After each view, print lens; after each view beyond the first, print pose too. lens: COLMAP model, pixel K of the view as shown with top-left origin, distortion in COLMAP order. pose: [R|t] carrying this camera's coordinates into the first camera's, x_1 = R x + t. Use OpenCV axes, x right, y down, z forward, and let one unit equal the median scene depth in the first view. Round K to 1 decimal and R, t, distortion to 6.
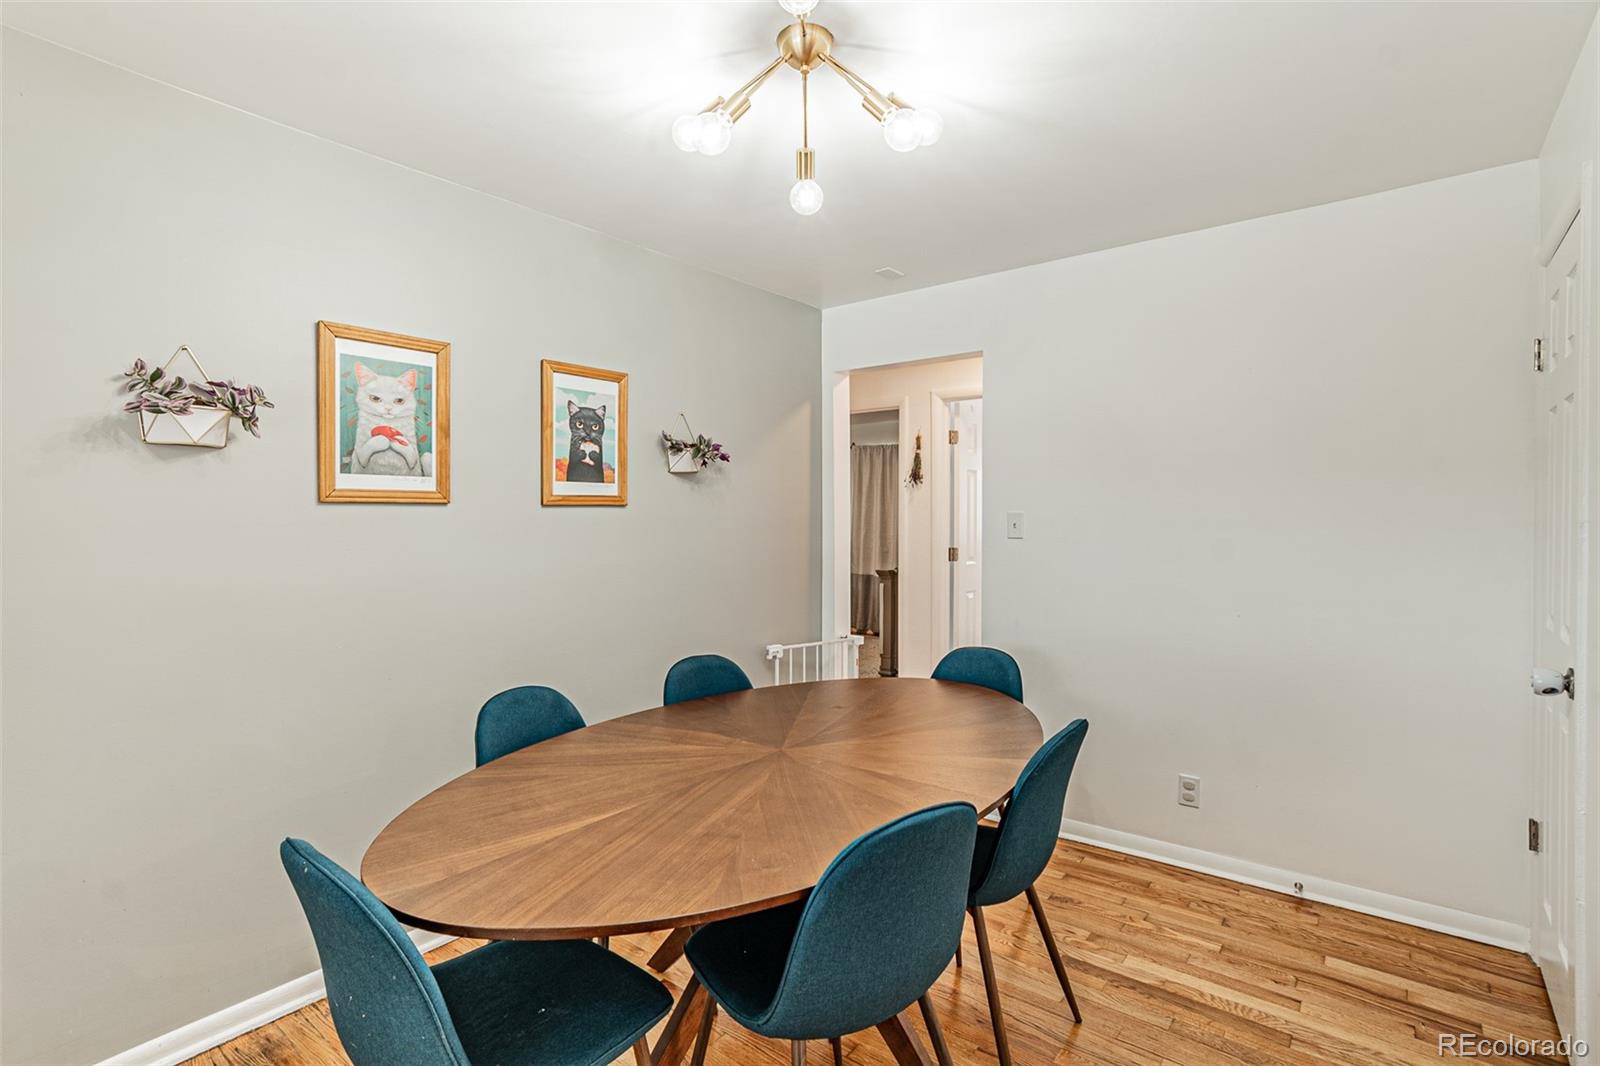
lens RADIAL K [[781.3, 0, 804.8], [0, 781.3, 508.7], [0, 0, 1]] dist [-0.027954, 0.014997]
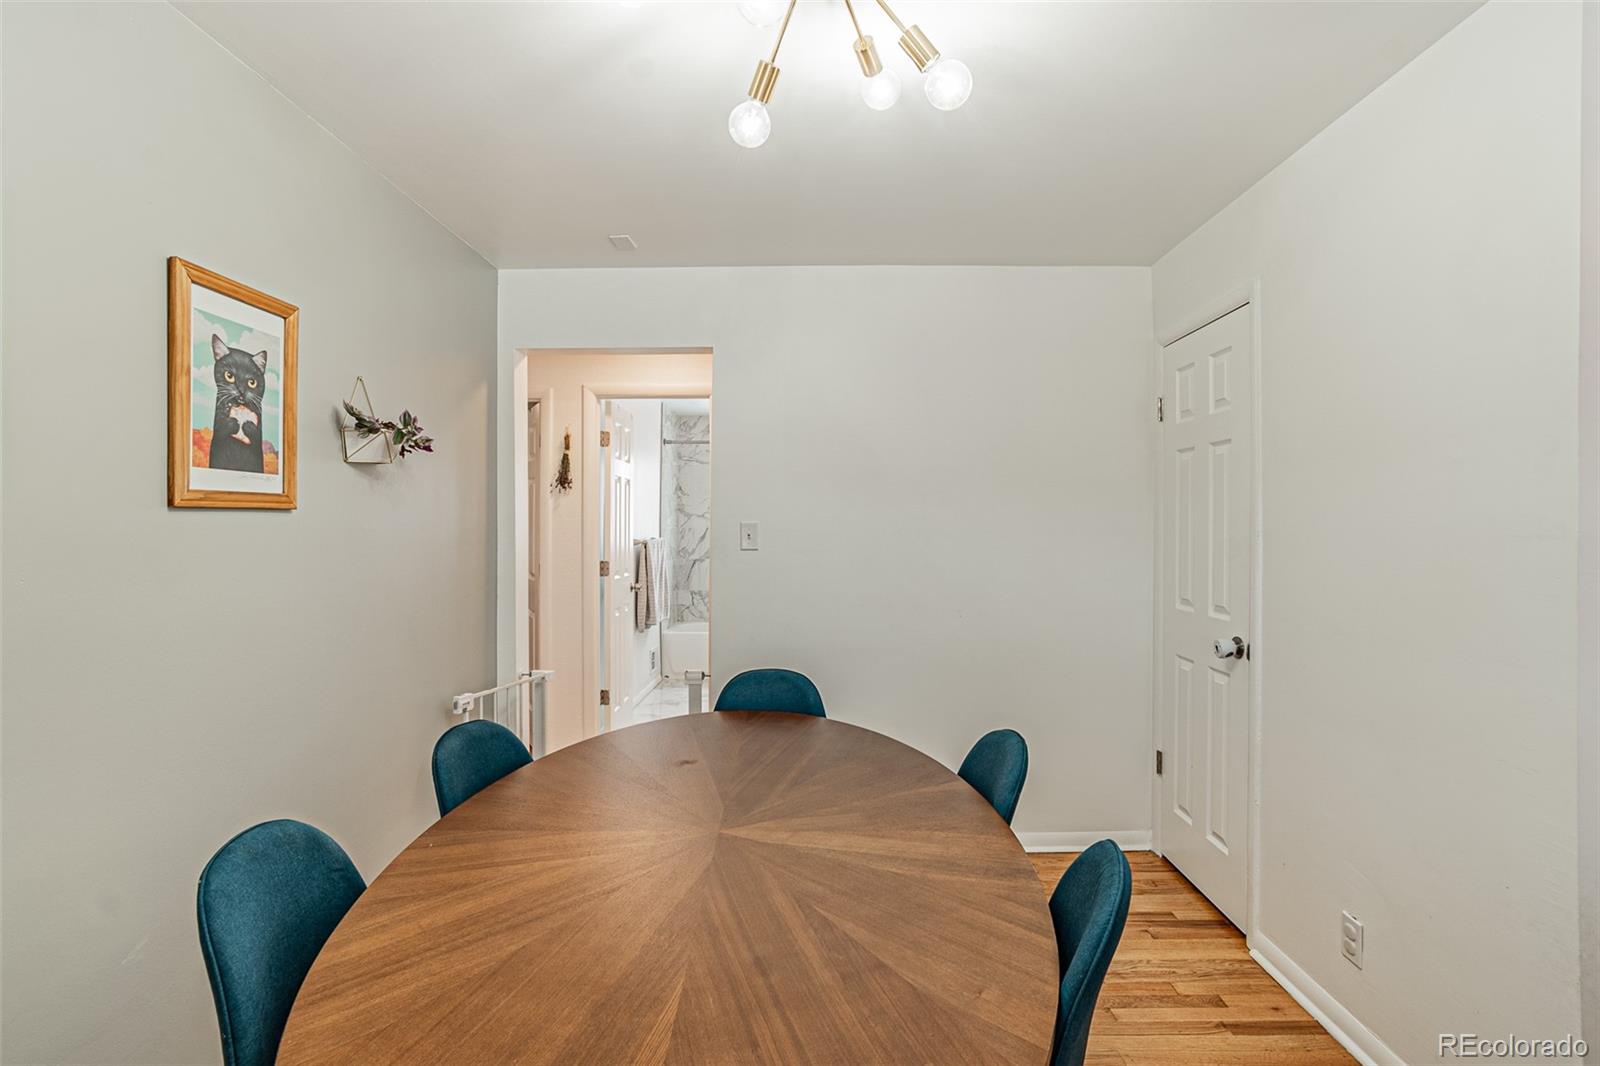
lens RADIAL K [[782.7, 0, 755.1], [0, 782.7, 516.9], [0, 0, 1]] dist [-0.025776, 0.011396]
pose [[0.787122, 0.008921, 0.616733, -0.331844], [-0.008291, 0.999958, -0.003883, 0.001575], [-0.616742, -0.002057, 0.787163, 0.259629]]
